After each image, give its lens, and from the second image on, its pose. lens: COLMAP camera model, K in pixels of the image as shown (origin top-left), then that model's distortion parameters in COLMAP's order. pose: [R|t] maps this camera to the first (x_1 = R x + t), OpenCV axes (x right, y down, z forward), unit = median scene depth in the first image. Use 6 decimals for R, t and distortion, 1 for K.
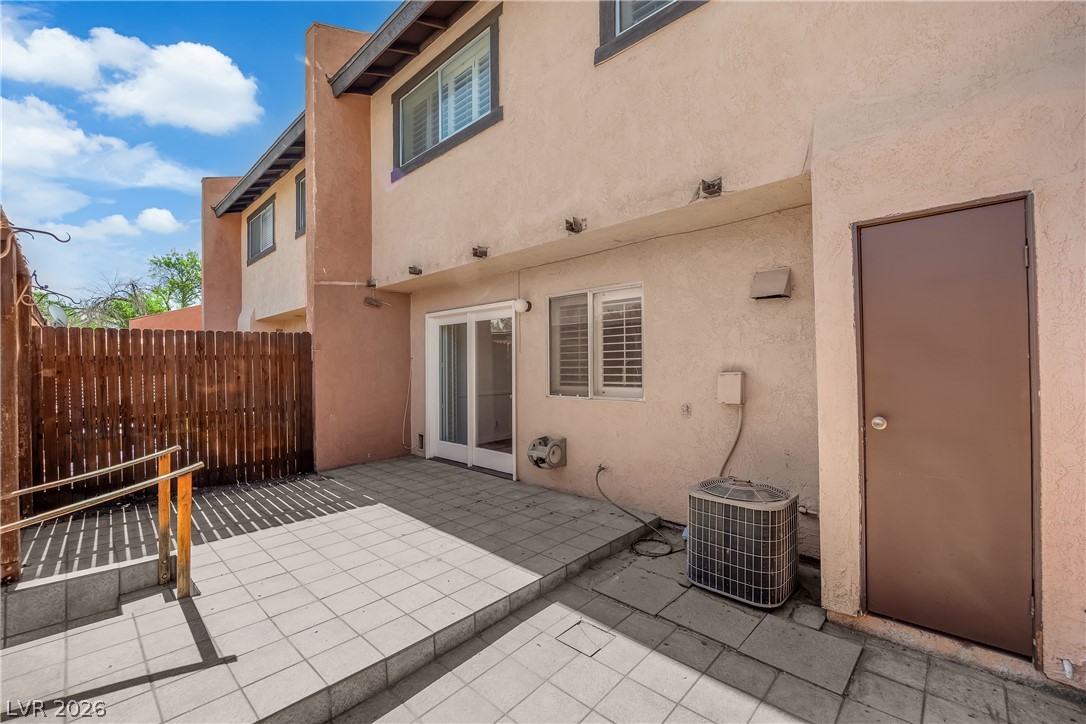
lens RADIAL K [[459.2, 0, 535.9], [0, 459.2, 367.0], [0, 0, 1]] dist [-0.012251, -0.000181]
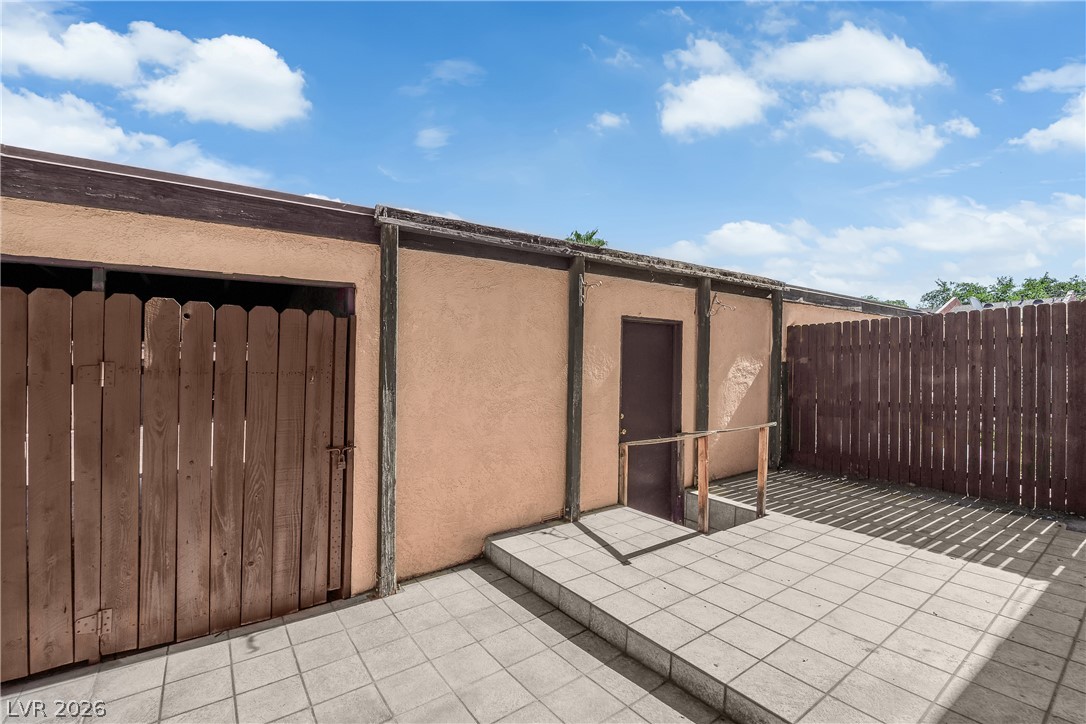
lens RADIAL K [[459.2, 0, 535.9], [0, 459.2, 367.0], [0, 0, 1]] dist [-0.012251, -0.000181]
pose [[-0.192475, 0.014628, -0.981193, 0.413504], [0.004984, 0.999891, 0.013929, 0.011181], [0.981289, -0.002209, -0.192526, 0.552405]]
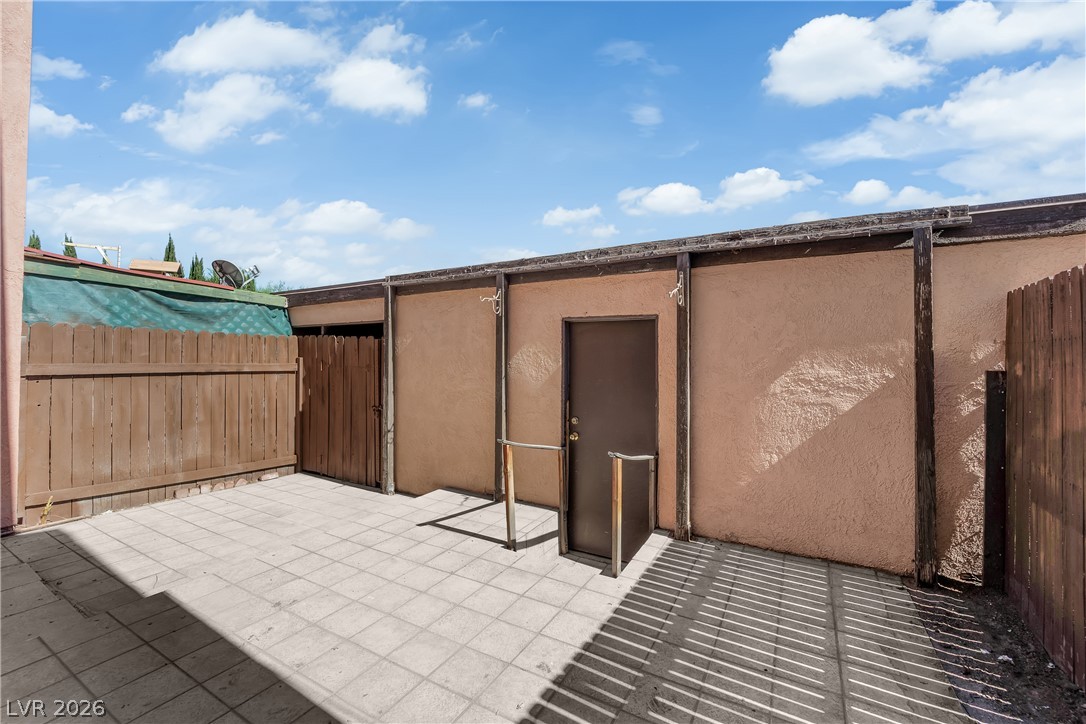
lens RADIAL K [[456.8, 0, 543.1], [0, 456.8, 346.4], [0, 0, 1]] dist [-0.010992, -0.000076]
pose [[-0.969539, 0.001776, -0.244929, -0.388790], [0.005791, 0.999860, -0.015674, -0.010946], [0.244867, -0.016615, -0.969414, 1.571283]]
